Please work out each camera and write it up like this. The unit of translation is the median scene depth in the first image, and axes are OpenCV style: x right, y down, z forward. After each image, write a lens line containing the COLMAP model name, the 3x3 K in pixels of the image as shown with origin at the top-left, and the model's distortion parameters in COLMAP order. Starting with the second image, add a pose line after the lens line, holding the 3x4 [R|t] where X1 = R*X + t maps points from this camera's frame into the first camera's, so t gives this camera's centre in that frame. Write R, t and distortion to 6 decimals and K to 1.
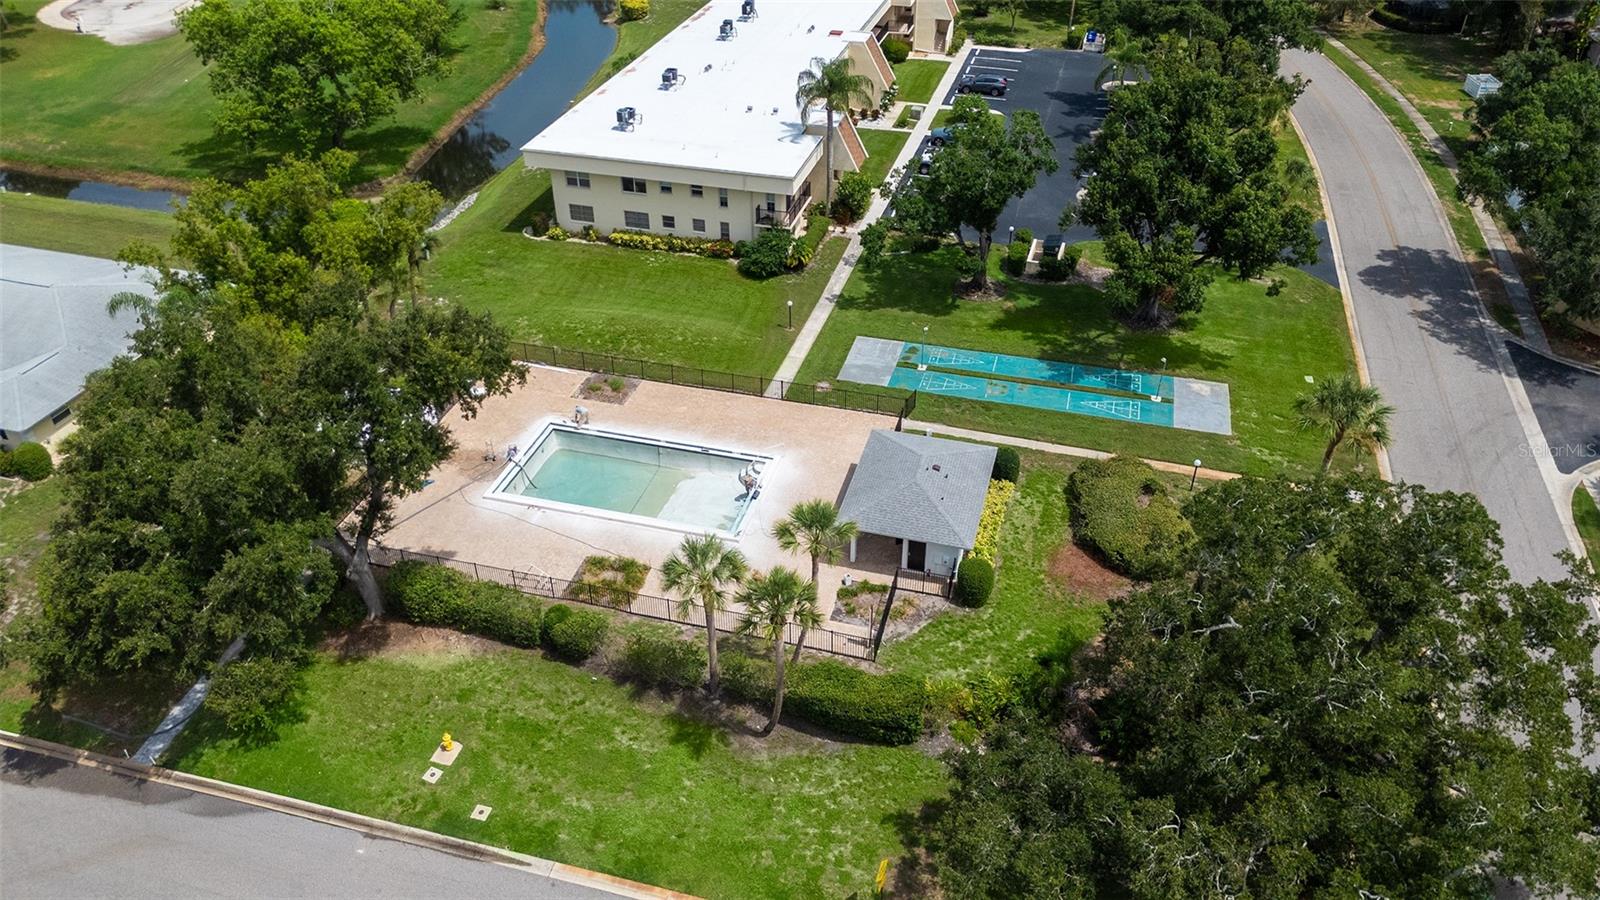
lens RADIAL K [[1191.1, 0, 806.5], [0, 1191.1, 421.8], [0, 0, 1]] dist [0.105842, -0.135698]
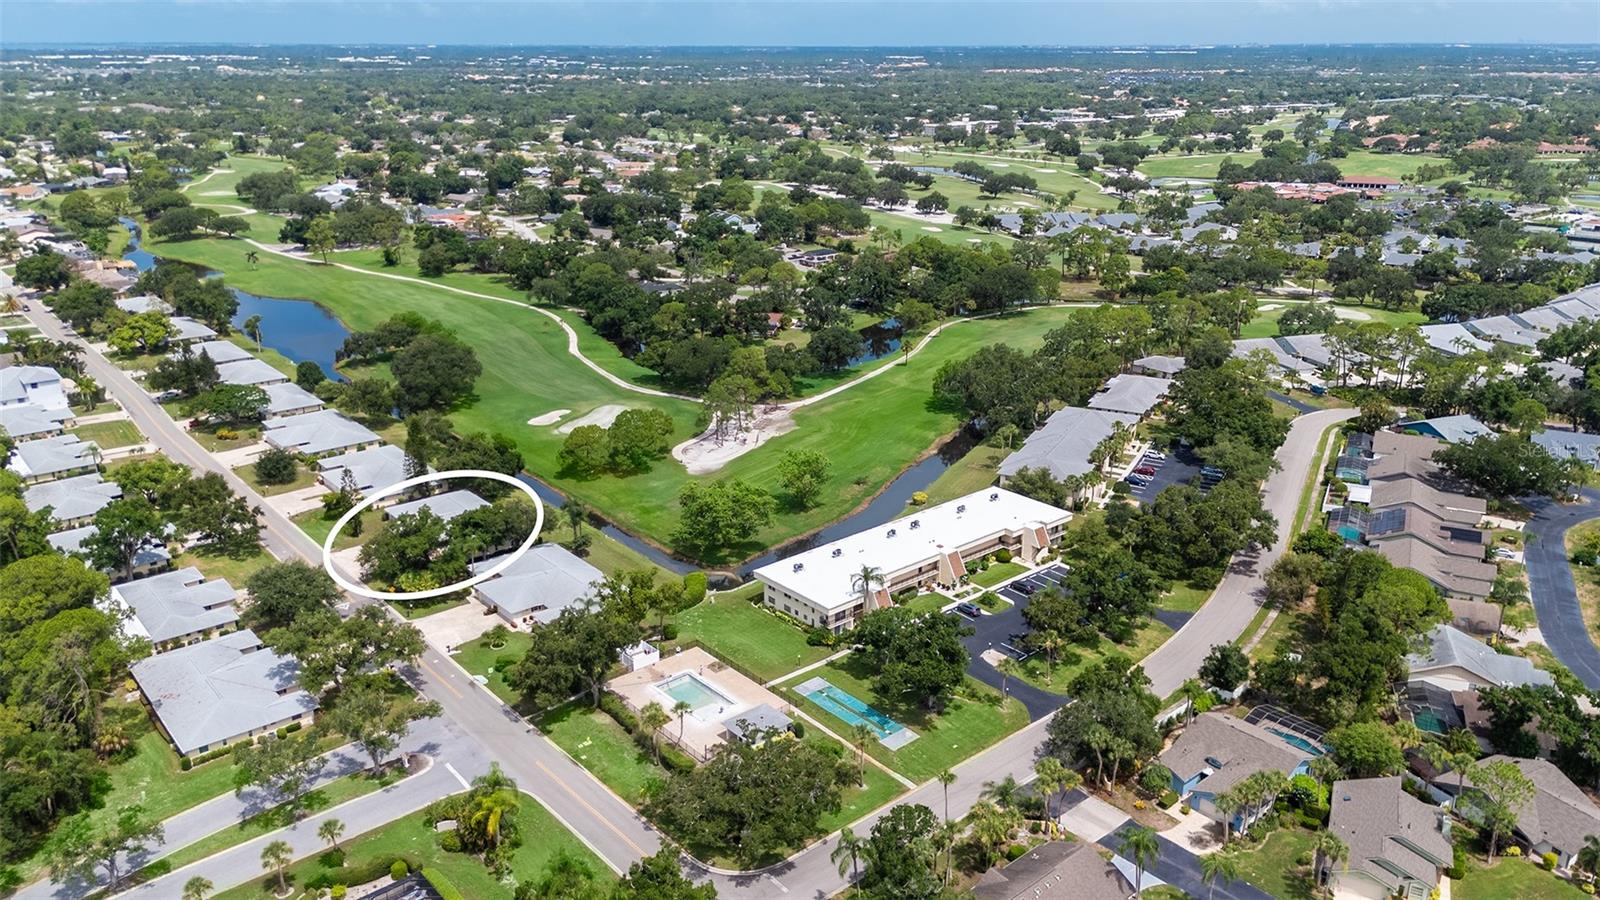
lens RADIAL K [[1191.1, 0, 806.5], [0, 1191.1, 421.8], [0, 0, 1]] dist [0.105842, -0.135698]
pose [[0.829234, 0.167498, -0.533212, 1.120423], [-0.308410, 0.932768, -0.186618, -0.084033], [0.466105, 0.319198, 0.825142, -1.097897]]
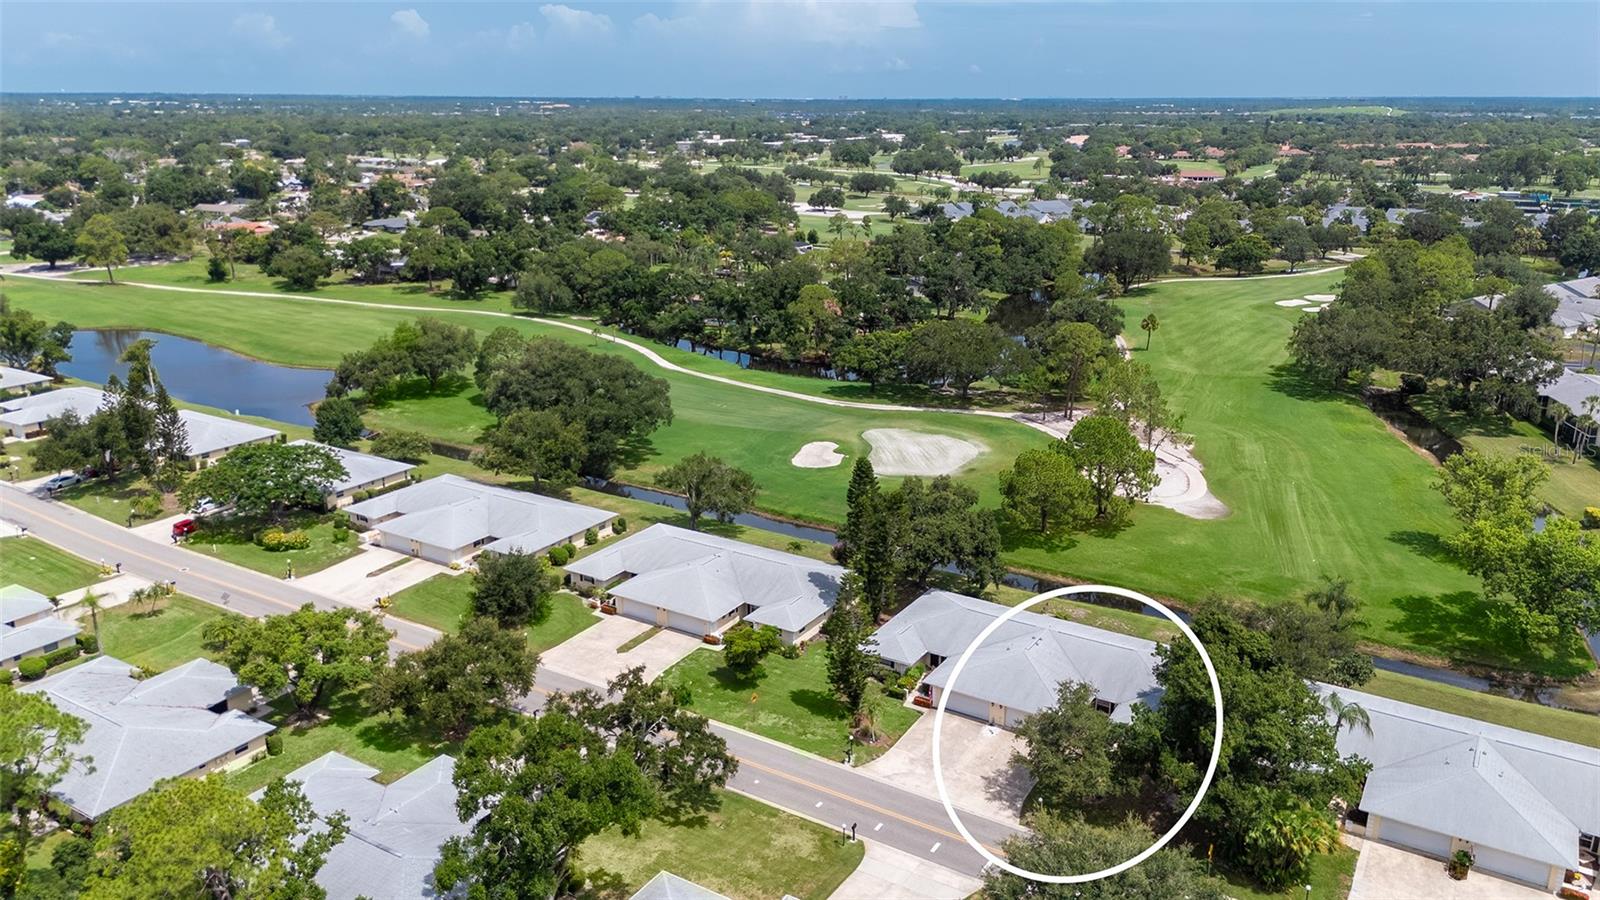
lens RADIAL K [[1191.1, 0, 806.5], [0, 1191.1, 421.8], [0, 0, 1]] dist [0.105842, -0.135698]
pose [[0.959688, 0.073323, -0.271335, -0.950604], [-0.154332, 0.944290, -0.290684, 0.046730], [0.234905, 0.320842, 0.917540, -0.472180]]
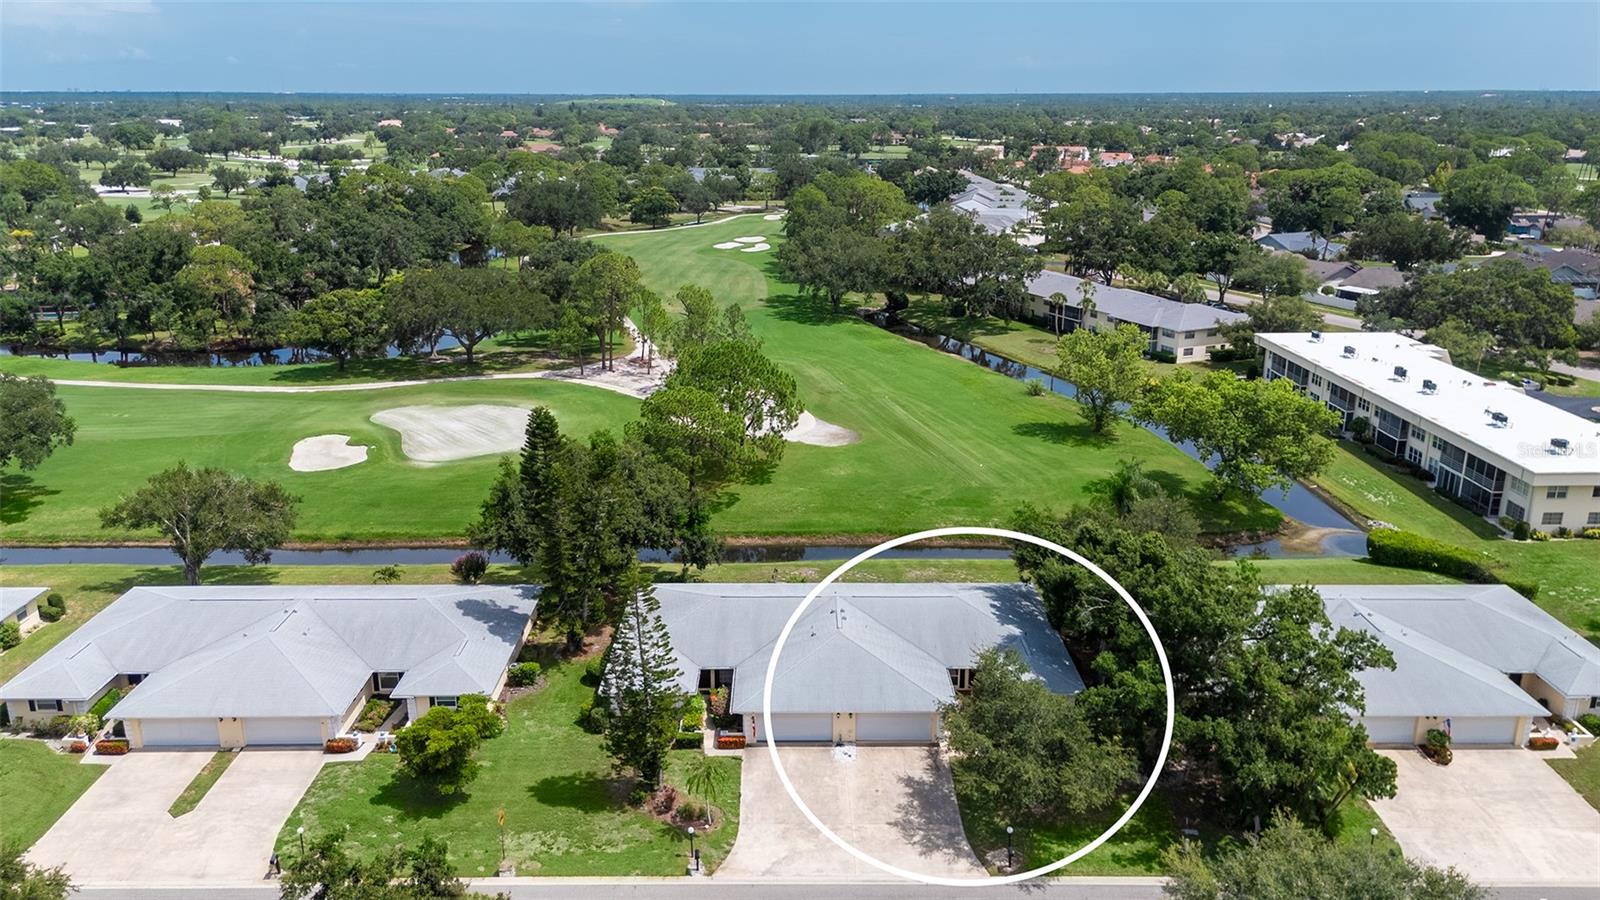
lens RADIAL K [[1191.1, 0, 806.5], [0, 1191.1, 421.8], [0, 0, 1]] dist [0.105842, -0.135698]
pose [[0.962300, -0.078375, 0.260453, -1.328151], [0.154945, 0.944977, -0.288116, -0.025895], [-0.223541, 0.317610, 0.921495, -0.030341]]
